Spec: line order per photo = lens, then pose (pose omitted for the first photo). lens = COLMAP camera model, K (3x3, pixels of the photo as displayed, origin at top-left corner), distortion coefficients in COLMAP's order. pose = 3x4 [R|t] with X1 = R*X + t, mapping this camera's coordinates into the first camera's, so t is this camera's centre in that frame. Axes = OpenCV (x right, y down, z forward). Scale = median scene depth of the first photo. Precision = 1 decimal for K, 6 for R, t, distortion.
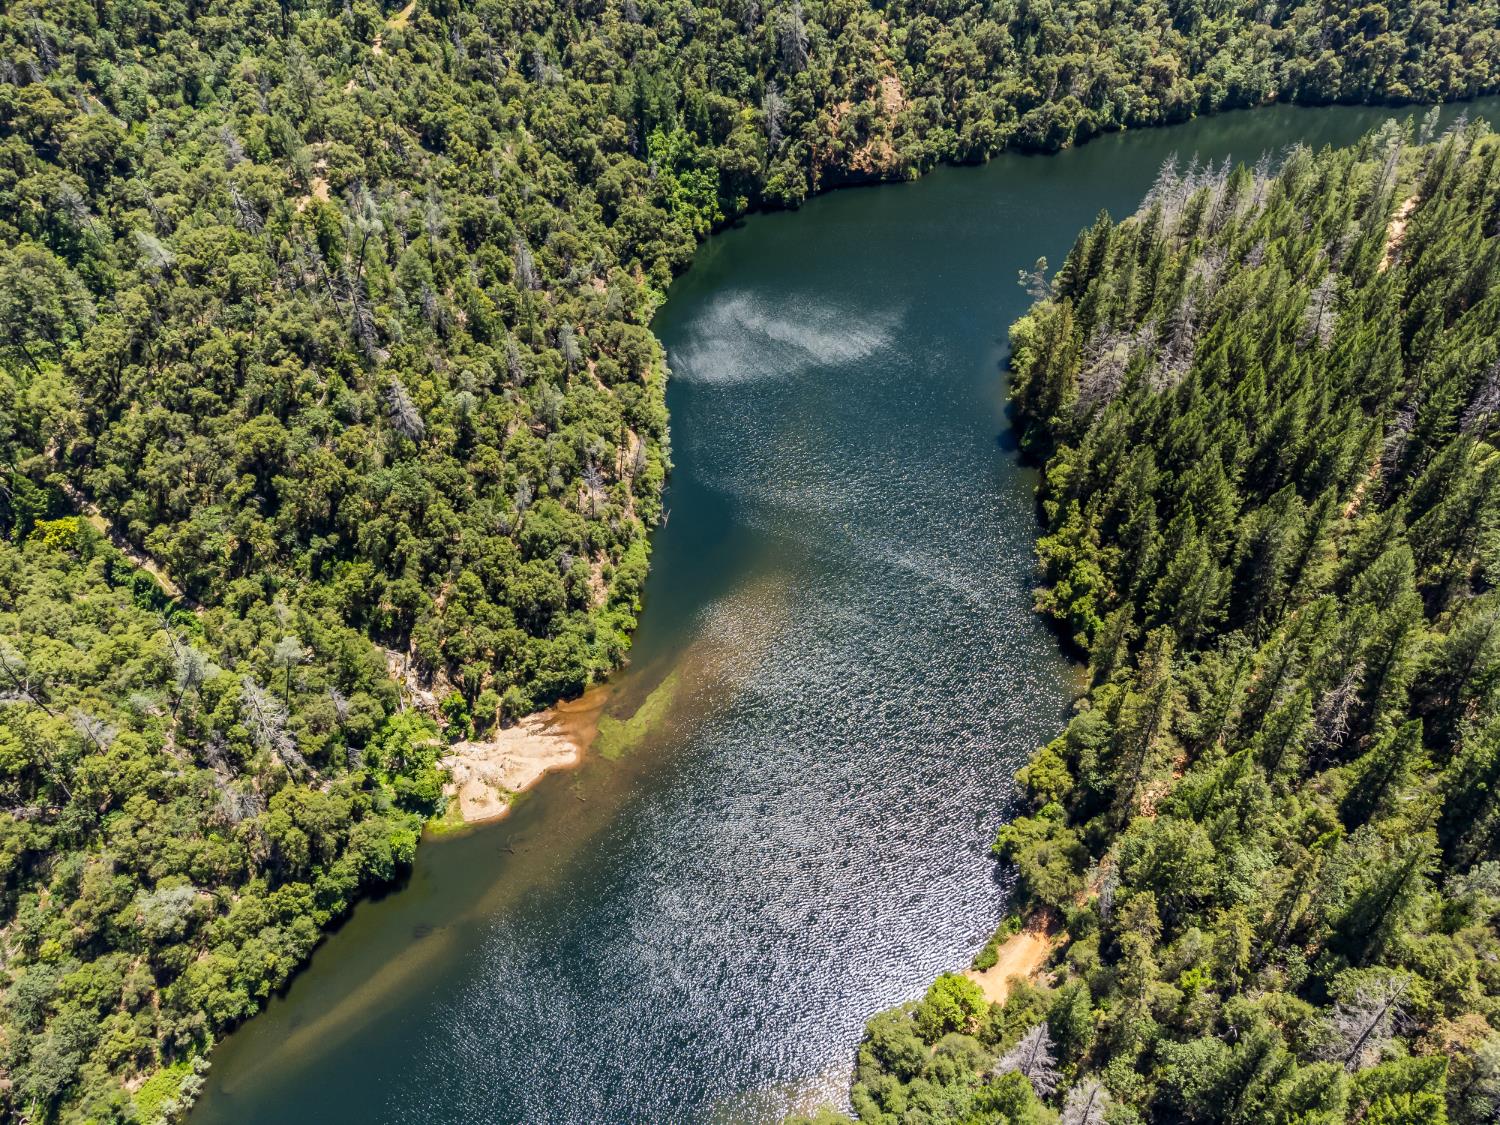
lens RADIAL K [[1169.3, 0, 750.0], [0, 1169.3, 562.5], [0, 0, 1]] dist [0.014085, 0.032744]
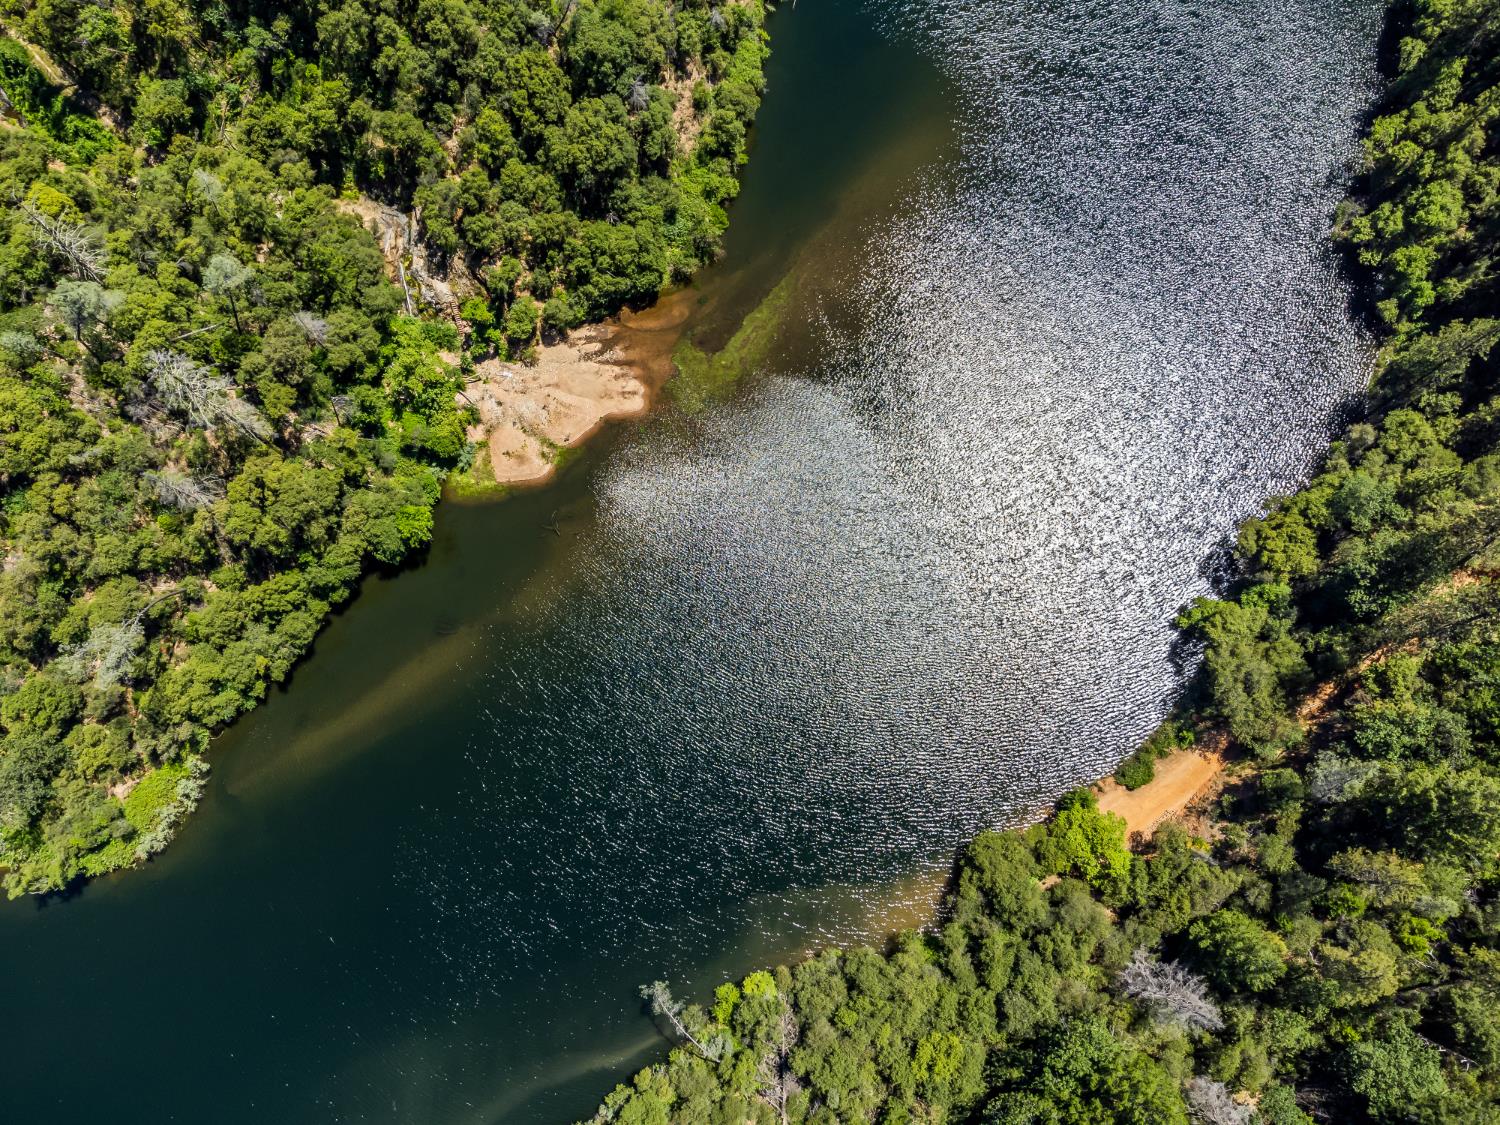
lens RADIAL K [[1169.3, 0, 750.0], [0, 1169.3, 562.5], [0, 0, 1]] dist [0.014085, 0.032744]
pose [[0.991736, 0.124798, -0.029757, -0.045153], [-0.085241, 0.814294, 0.574159, -0.178534], [0.095885, -0.566877, 0.818203, 0.332776]]
